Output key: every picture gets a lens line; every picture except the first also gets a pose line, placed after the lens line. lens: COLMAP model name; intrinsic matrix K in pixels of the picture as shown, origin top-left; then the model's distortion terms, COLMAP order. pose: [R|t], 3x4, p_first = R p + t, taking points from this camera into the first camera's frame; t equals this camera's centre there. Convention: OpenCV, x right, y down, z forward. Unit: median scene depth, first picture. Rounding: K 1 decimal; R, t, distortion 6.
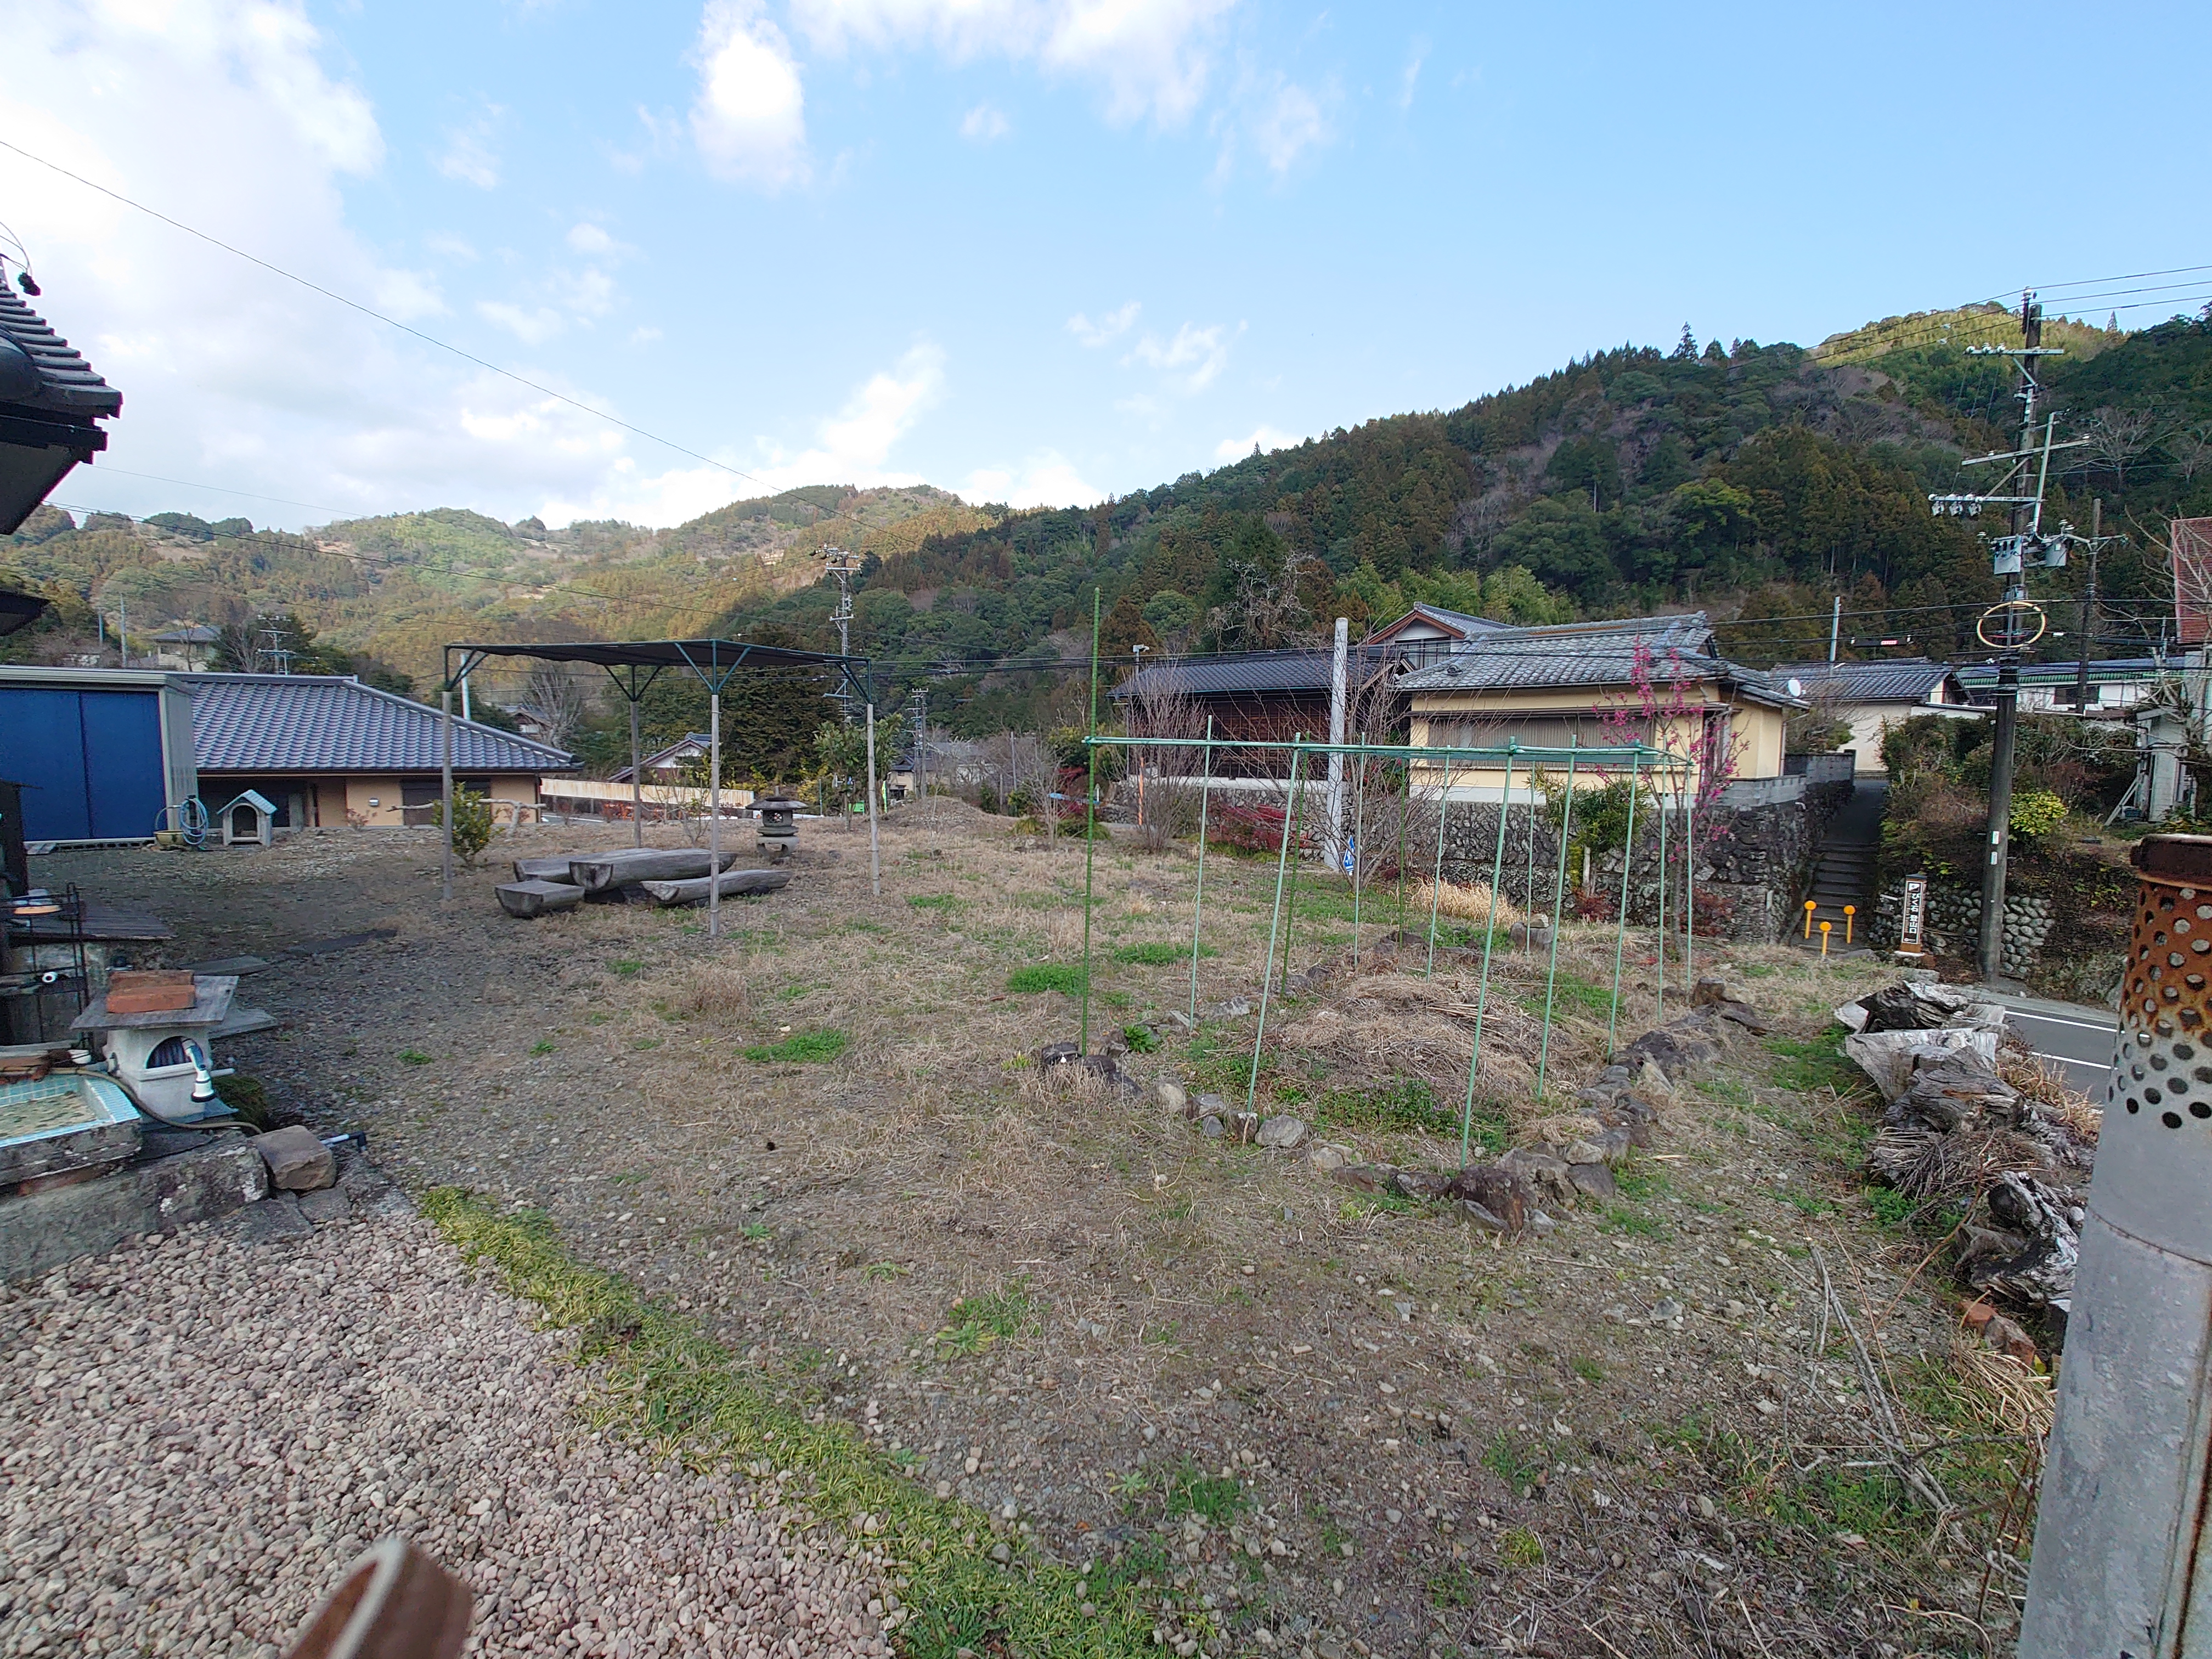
lens RADIAL K [[988.0, 0, 1107.9], [0, 988.0, 846.2], [0, 0, 1]] dist [0.001732, -0.002466]
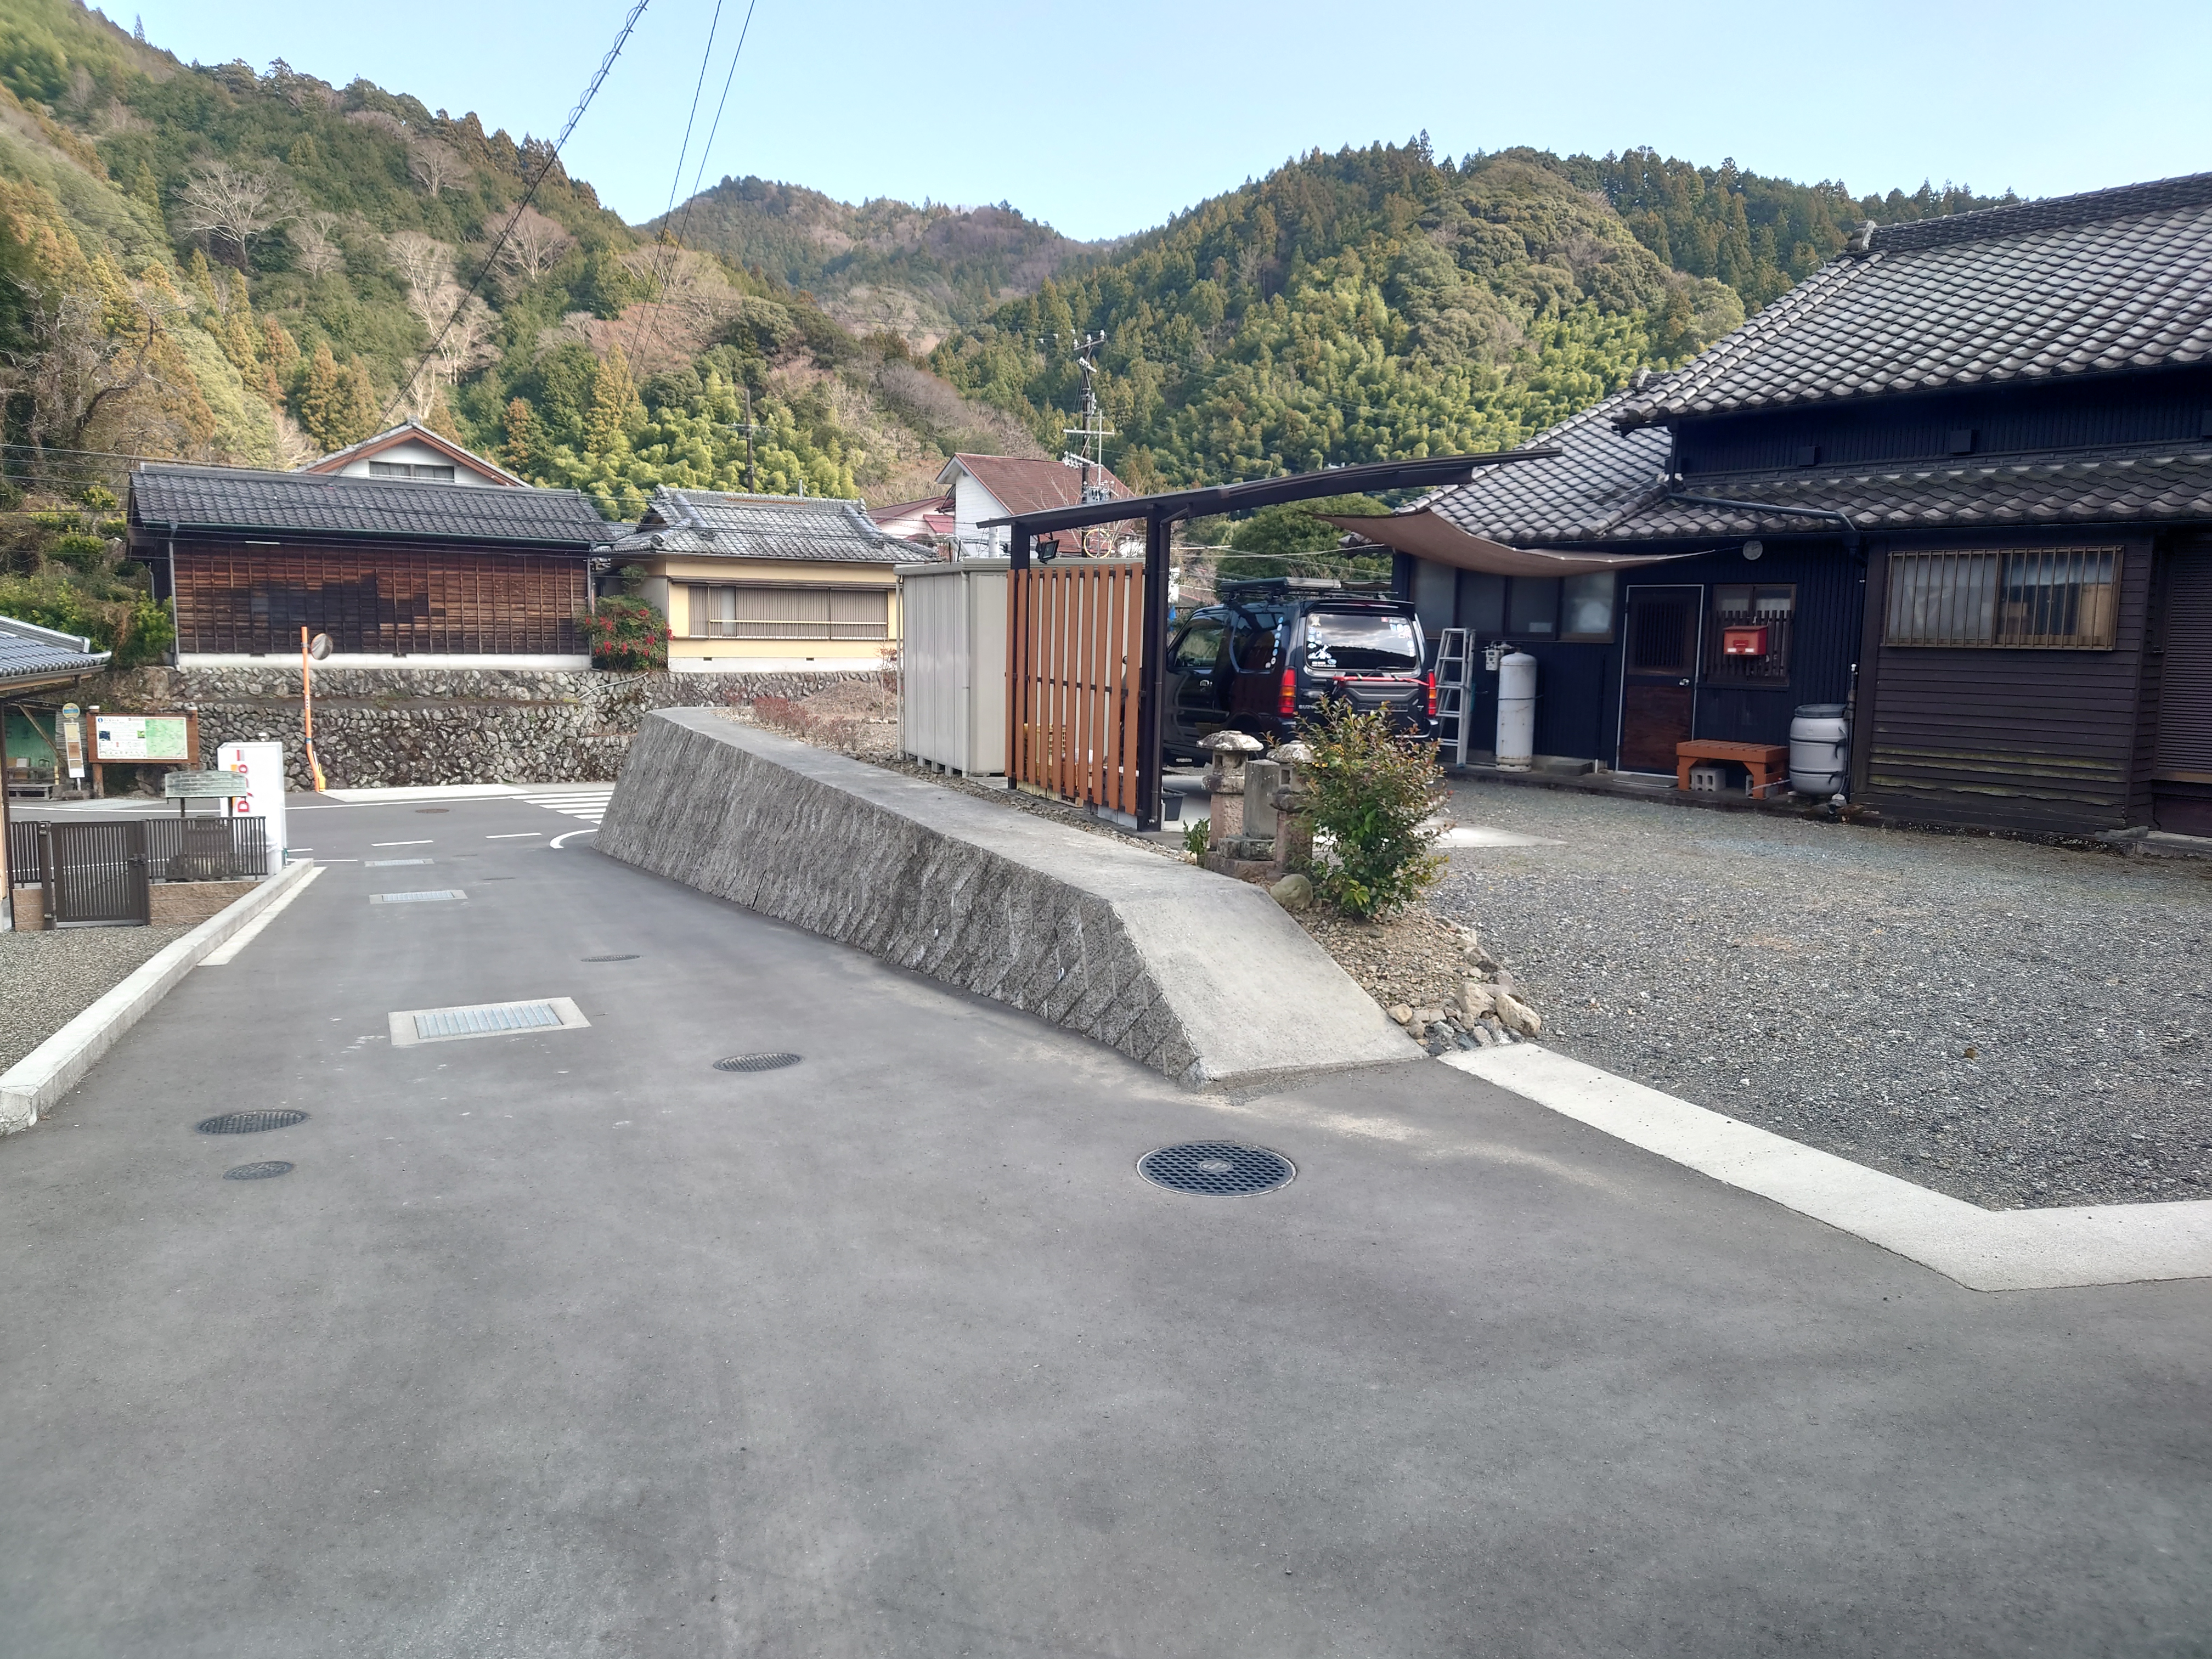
lens RADIAL K [[1570.6, 0, 1085.9], [0, 1570.6, 818.0], [0, 0, 1]] dist [0.073587, -0.081663]
pose [[0.236270, -0.125990, 0.963485, -0.120993], [0.079884, 0.990720, 0.109962, -0.005309], [-0.968398, 0.050986, 0.244142, 0.033881]]
